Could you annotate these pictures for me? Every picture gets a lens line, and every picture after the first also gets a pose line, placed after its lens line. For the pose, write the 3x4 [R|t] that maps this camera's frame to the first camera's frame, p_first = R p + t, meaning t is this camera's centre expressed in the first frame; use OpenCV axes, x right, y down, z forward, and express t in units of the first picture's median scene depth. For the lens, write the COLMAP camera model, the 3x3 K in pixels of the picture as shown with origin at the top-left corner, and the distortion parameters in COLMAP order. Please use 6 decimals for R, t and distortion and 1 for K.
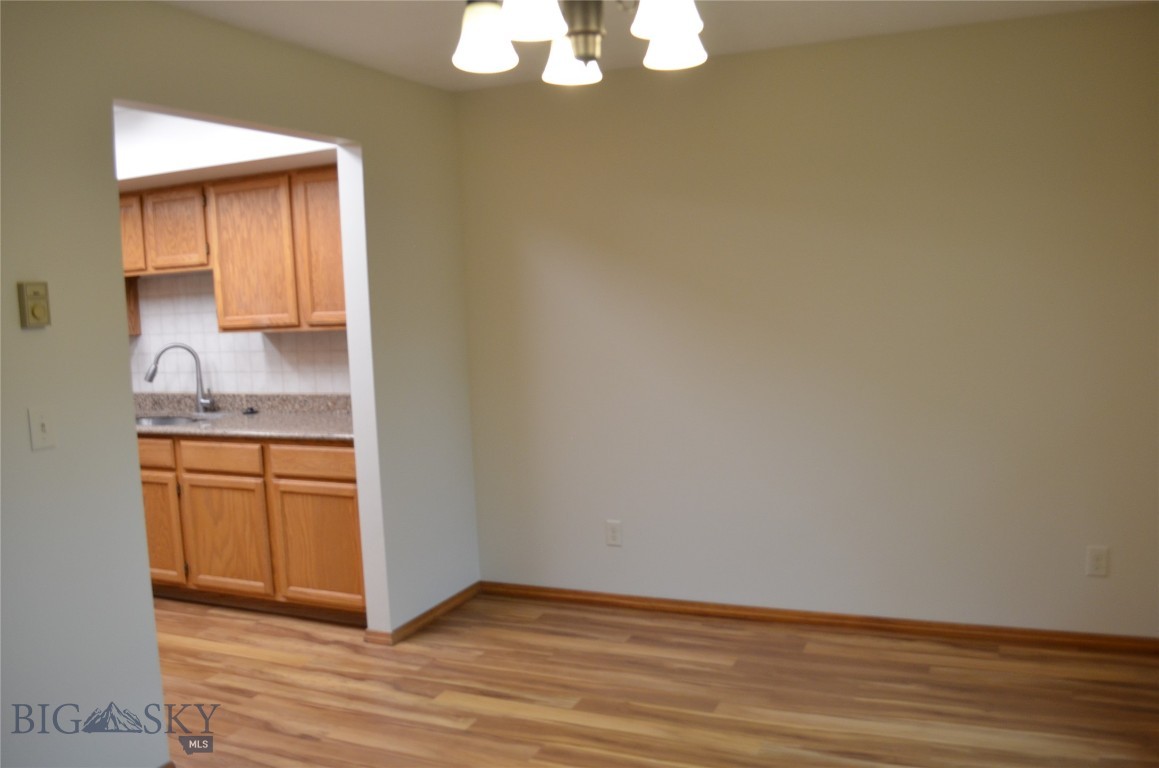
lens RADIAL K [[918.5, 0, 608.2], [0, 918.5, 385.0], [0, 0, 1]] dist [-0.084026, 0.012825]
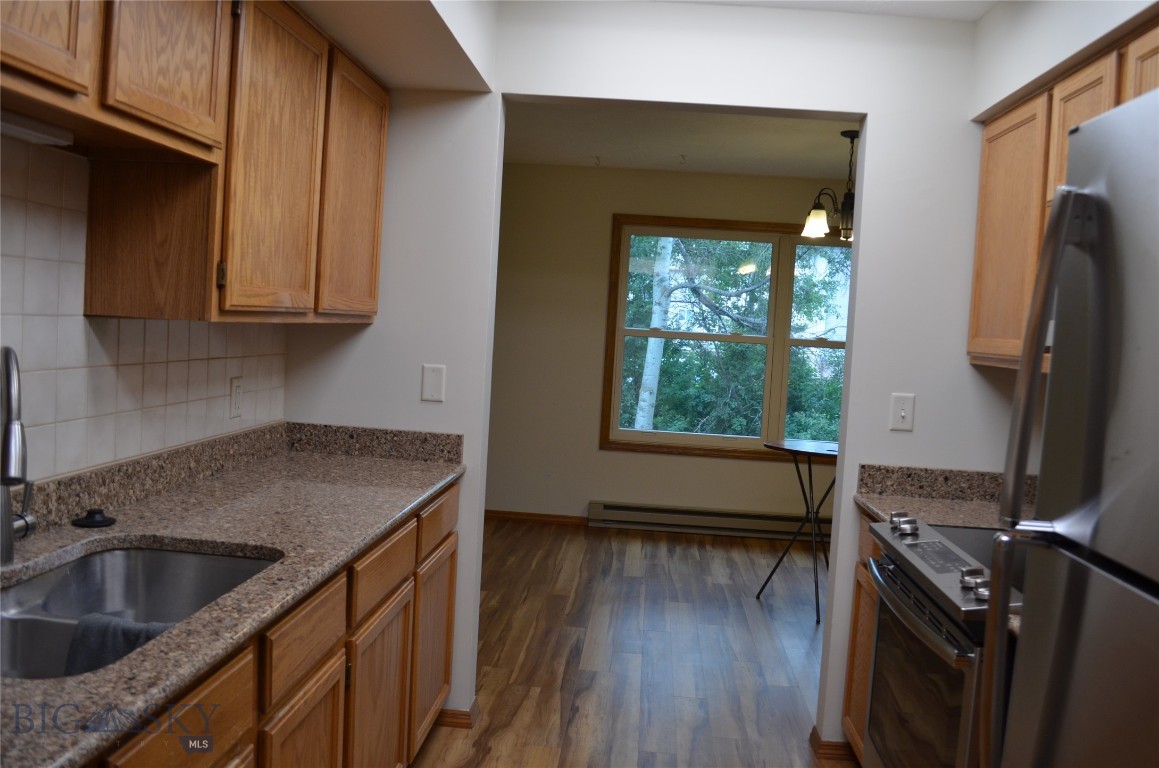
lens RADIAL K [[918.5, 0, 589.6], [0, 918.5, 375.1], [0, 0, 1]] dist [-0.084026, 0.012825]
pose [[-0.319803, -0.032039, 0.946942, -0.905577], [0.047105, 0.997655, 0.049664, -0.046340], [-0.946312, 0.060489, -0.317544, 0.999796]]
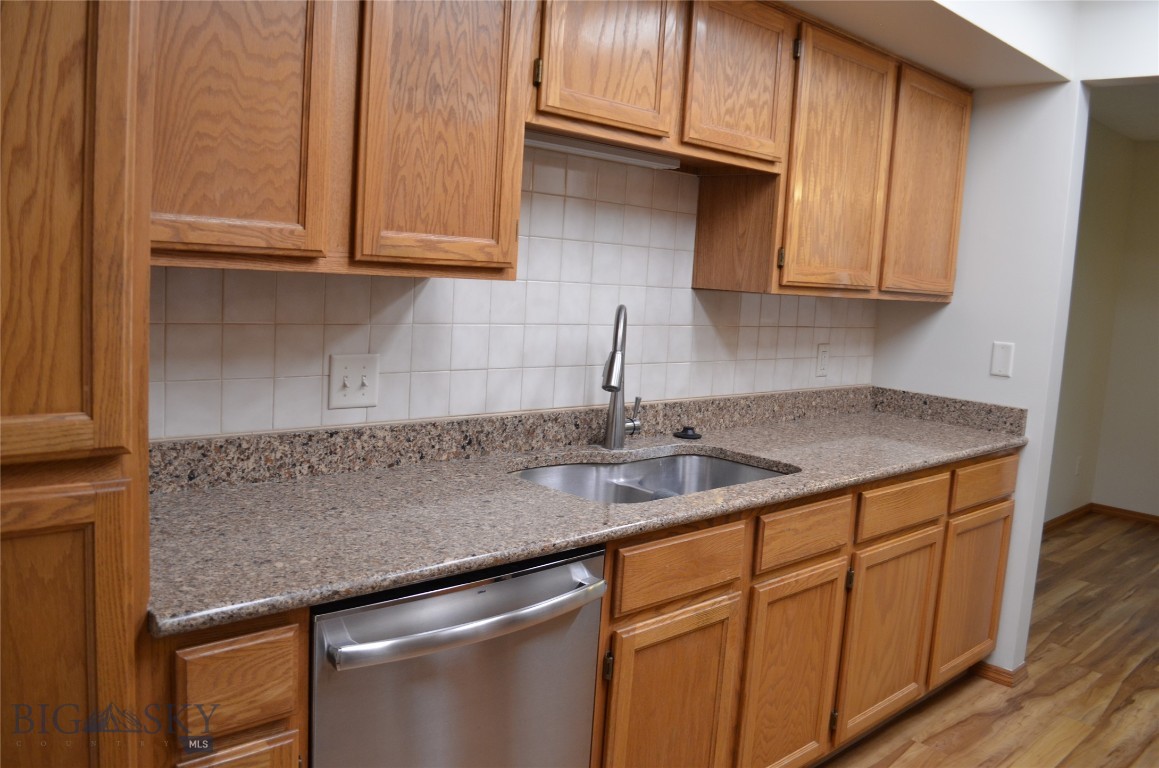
lens RADIAL K [[918.5, 0, 607.8], [0, 918.5, 375.7], [0, 0, 1]] dist [-0.084026, 0.012825]
pose [[0.389153, -0.039133, 0.920341, -1.010974], [0.012694, 0.999230, 0.037120, -0.029955], [-0.921086, -0.002762, 0.389350, 0.903217]]
